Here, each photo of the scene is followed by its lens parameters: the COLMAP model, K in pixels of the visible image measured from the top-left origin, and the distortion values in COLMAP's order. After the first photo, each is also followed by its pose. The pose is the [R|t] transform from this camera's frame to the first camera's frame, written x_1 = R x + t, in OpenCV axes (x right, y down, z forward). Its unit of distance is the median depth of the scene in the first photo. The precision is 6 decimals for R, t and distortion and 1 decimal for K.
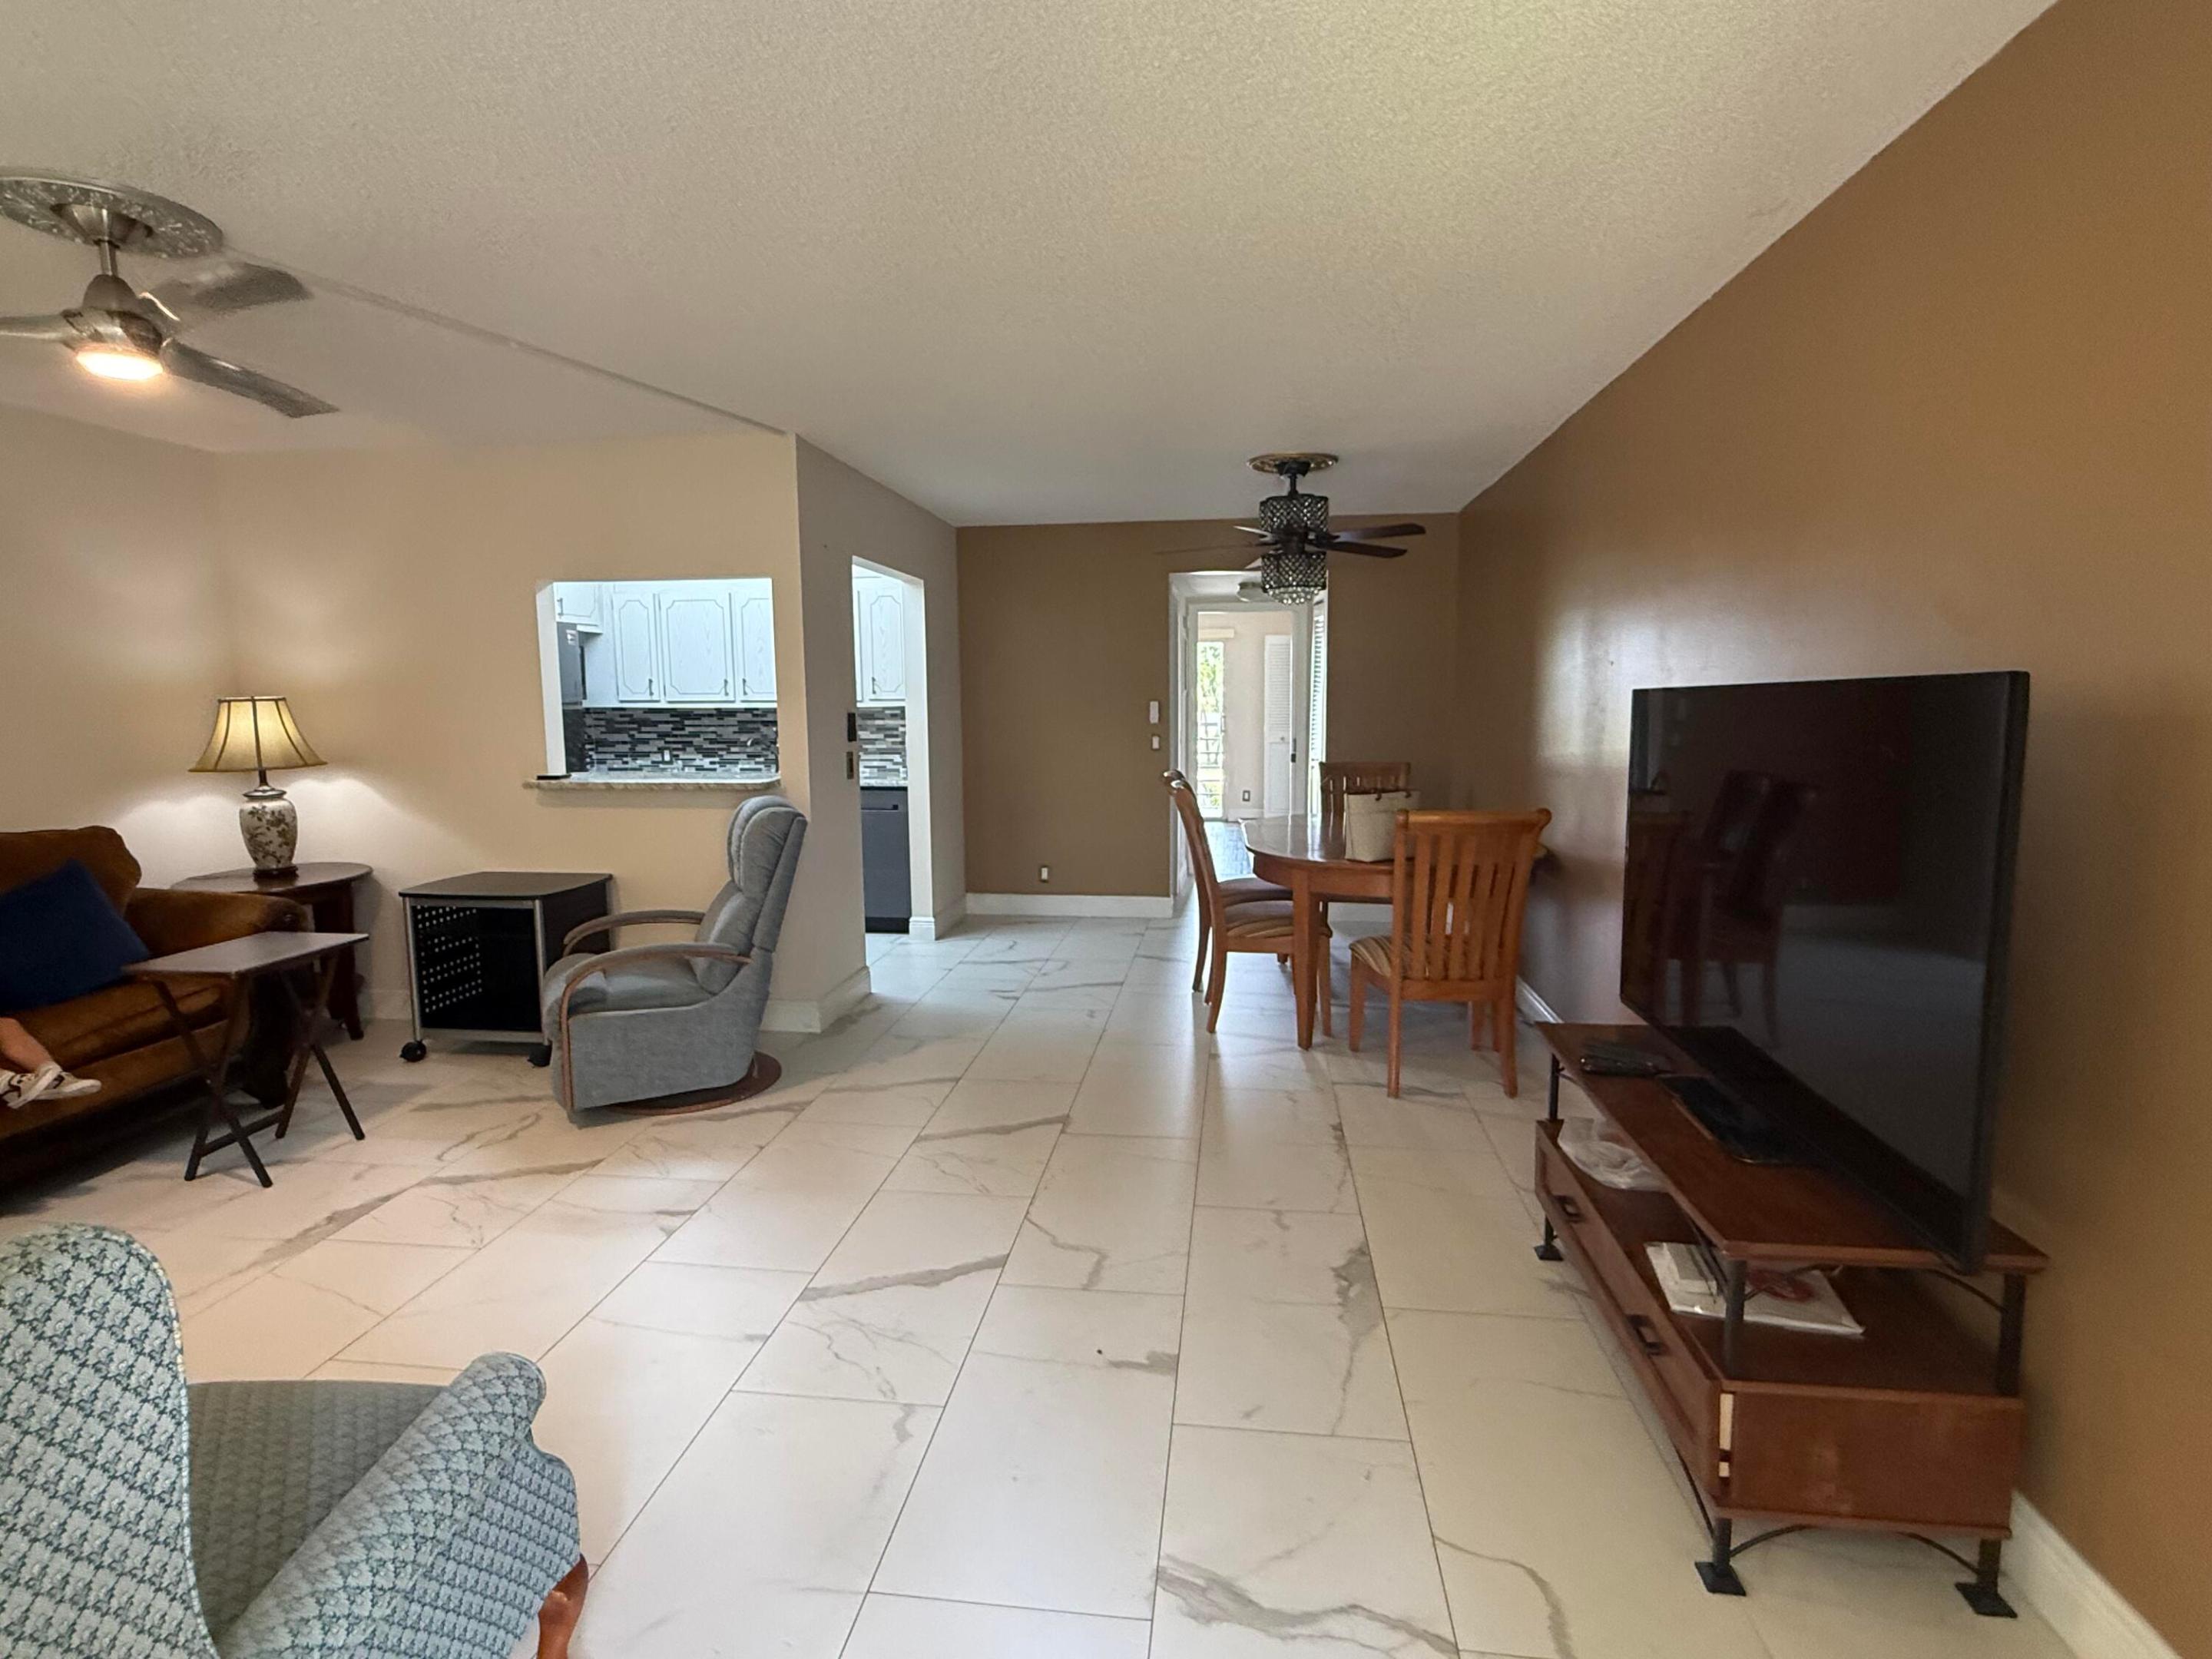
lens RADIAL K [[1103.2, 0, 1106.0], [0, 1103.2, 829.5], [0, 0, 1]] dist [0.000325, 0.000351]
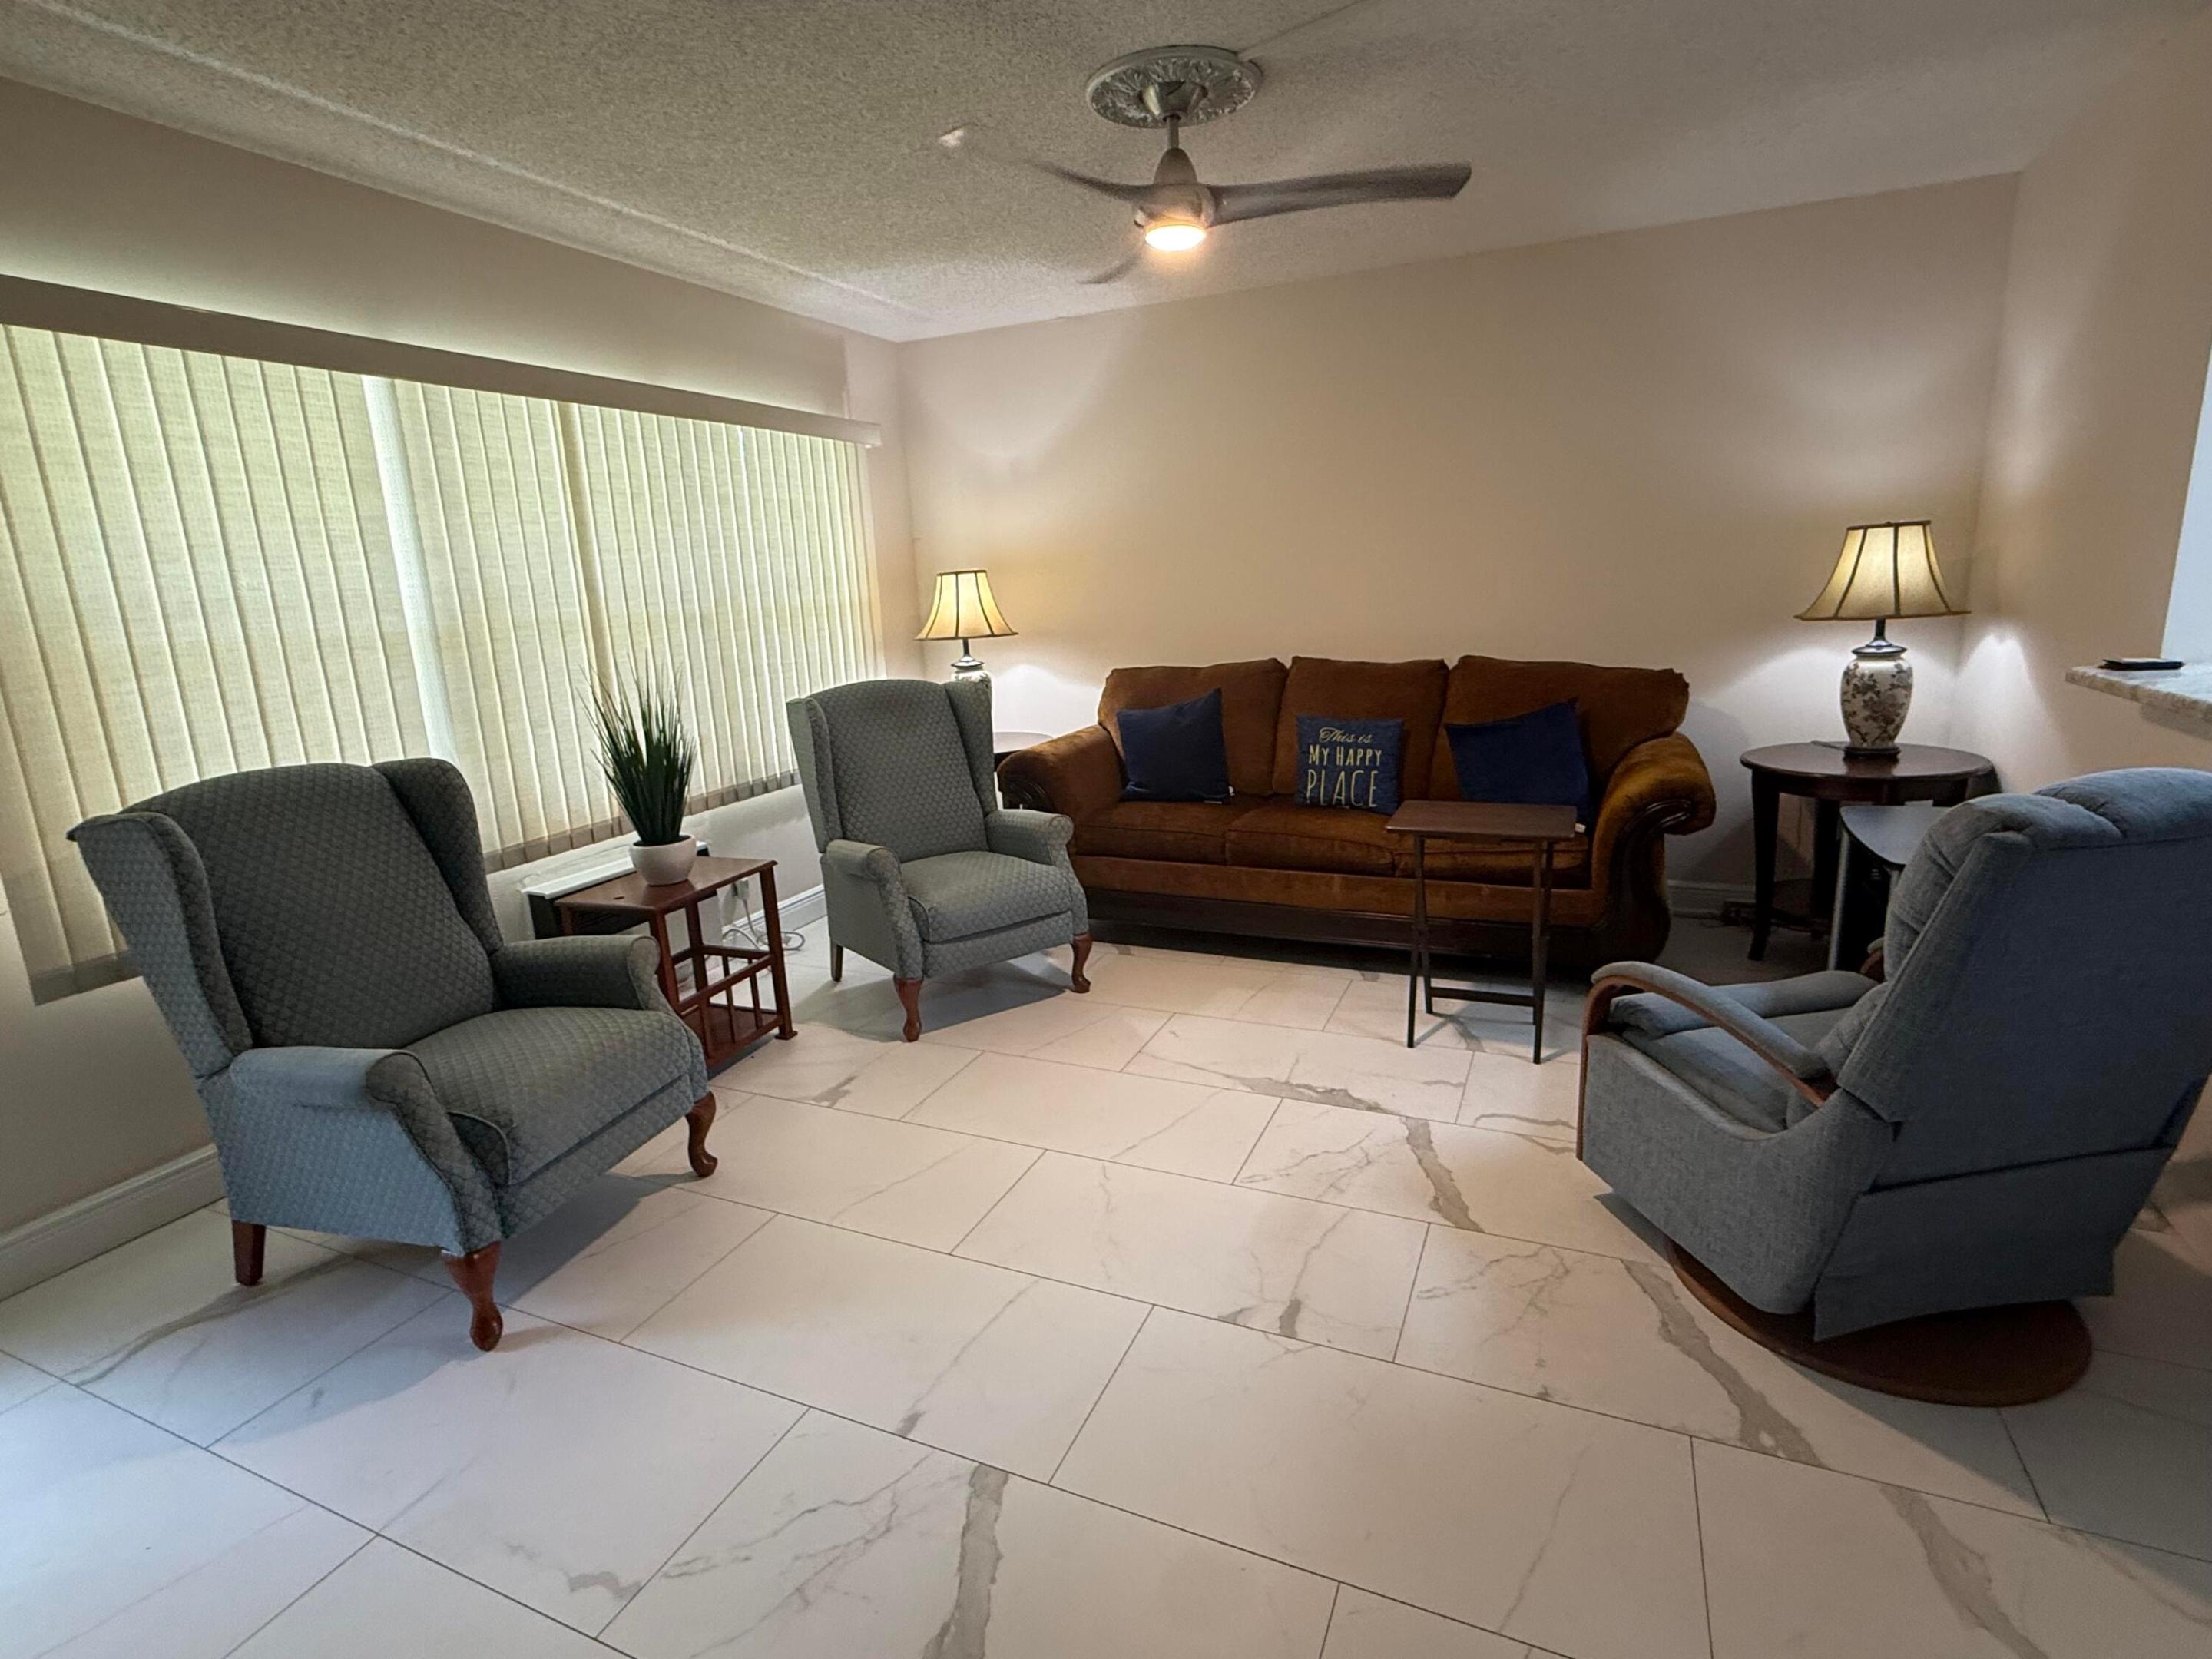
lens RADIAL K [[1103.2, 0, 1106.0], [0, 1103.2, 829.5], [0, 0, 1]] dist [0.000325, 0.000351]
pose [[-0.283962, 0.235716, -0.929411, 0.176756], [-0.077146, 0.960552, 0.267184, -0.098820], [0.955727, 0.147571, -0.254575, 0.902161]]
